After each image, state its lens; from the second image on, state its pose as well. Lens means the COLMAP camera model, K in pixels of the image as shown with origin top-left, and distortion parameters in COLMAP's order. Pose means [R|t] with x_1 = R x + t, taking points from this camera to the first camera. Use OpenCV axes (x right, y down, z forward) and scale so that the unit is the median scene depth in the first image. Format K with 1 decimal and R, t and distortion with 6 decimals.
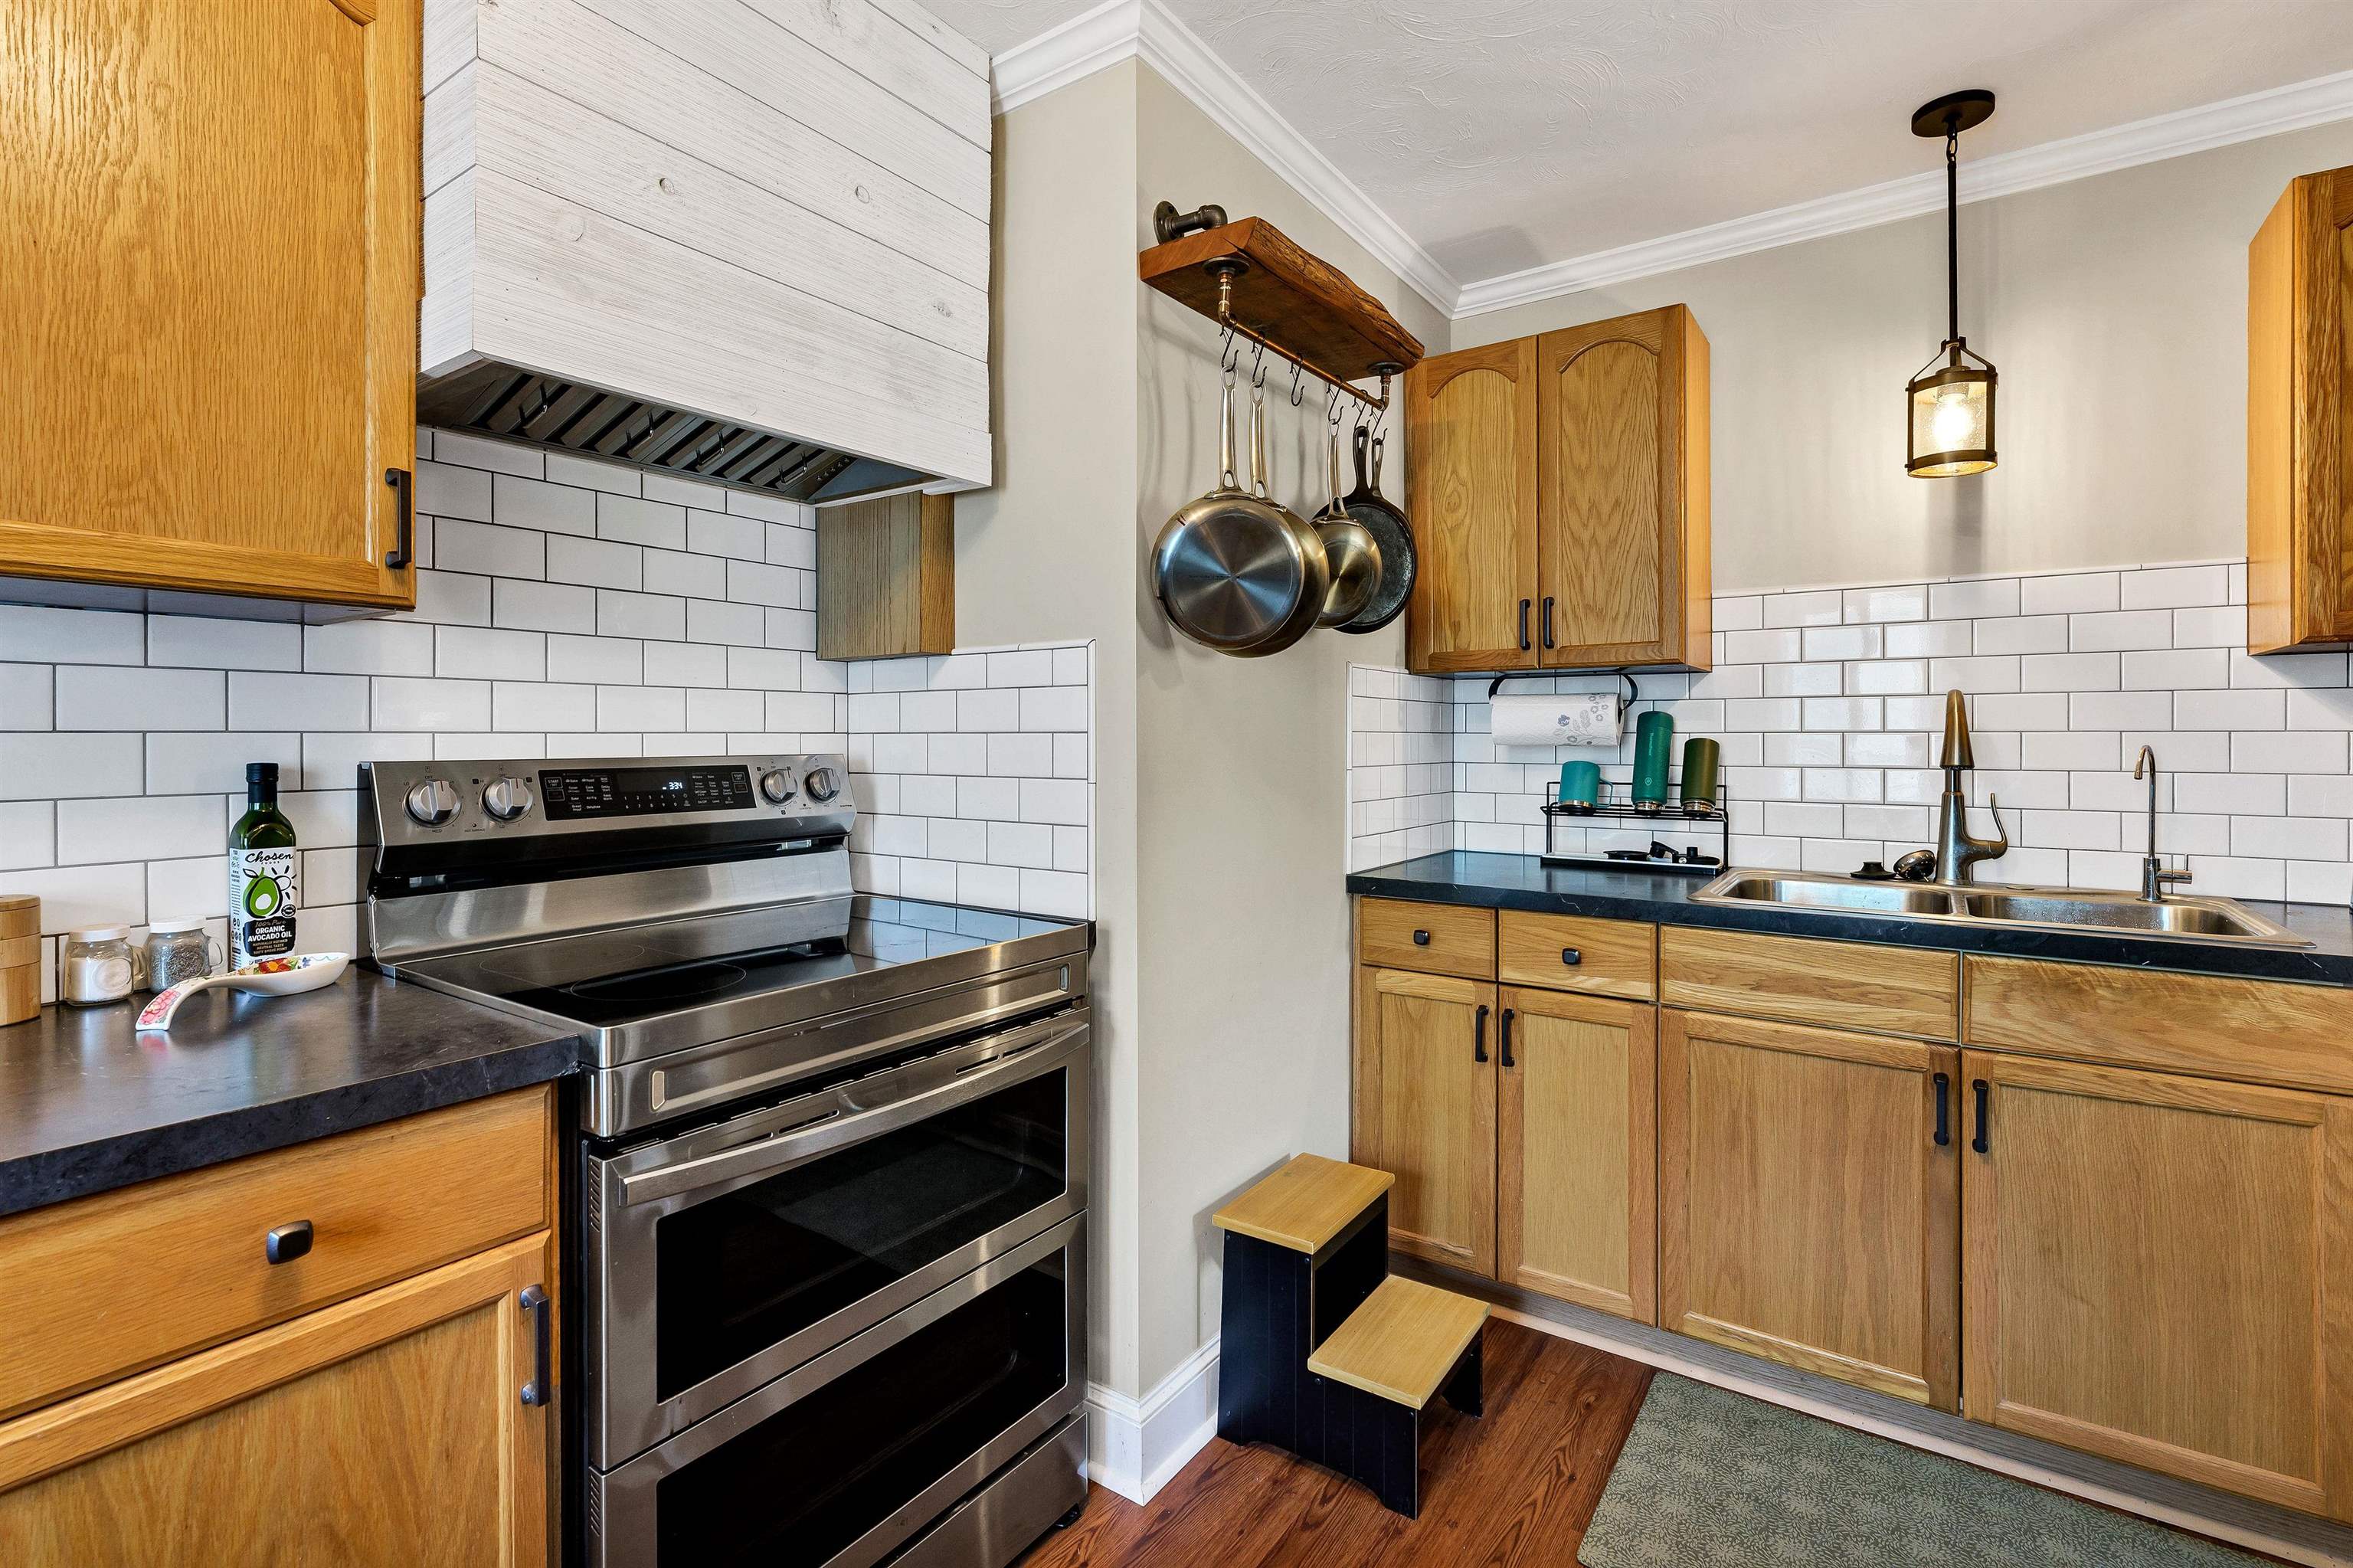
lens RADIAL K [[1092.2, 0, 1160.8], [0, 1092.2, 756.6], [0, 0, 1]] dist [0.002213, -0.000266]
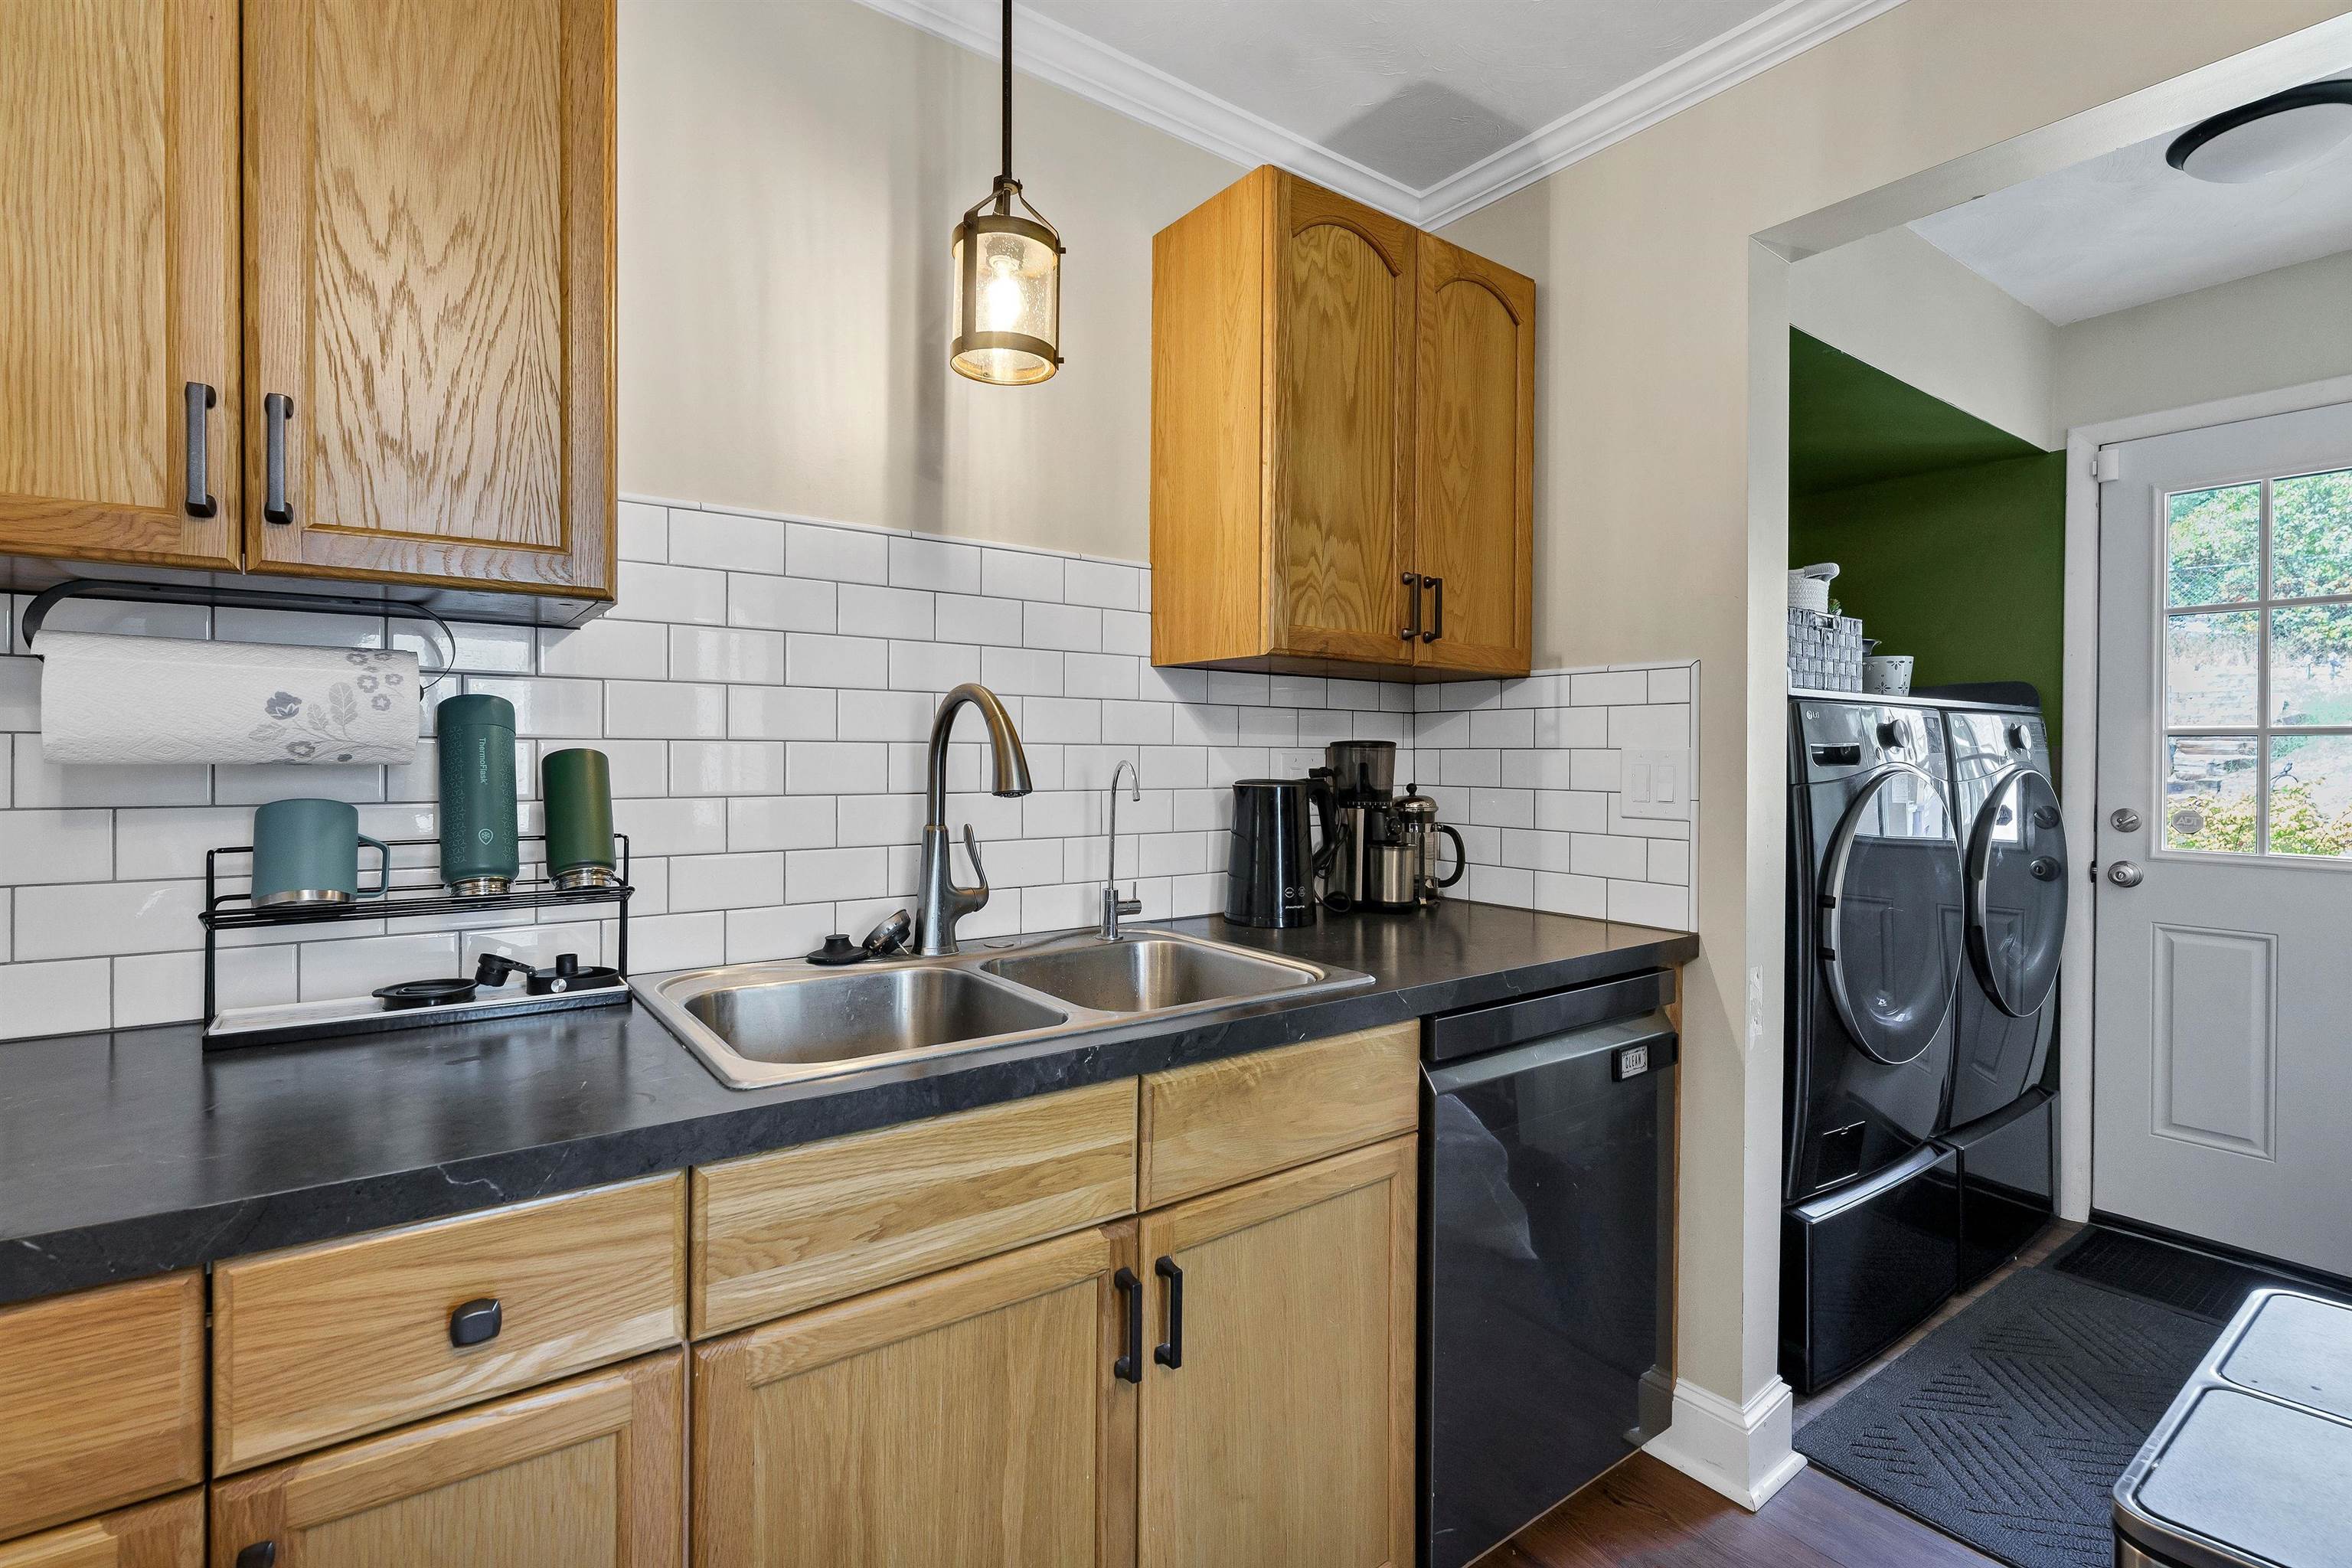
lens RADIAL K [[1091.7, 0, 1160.3], [0, 1091.7, 756.7], [0, 0, 1]] dist [0.002213, -0.000266]
pose [[0.324537, -0.002306, 0.945870, 0.082285], [0.011434, 0.999934, -0.001486, -0.009361], [-0.945804, 0.011297, 0.324541, 0.574499]]
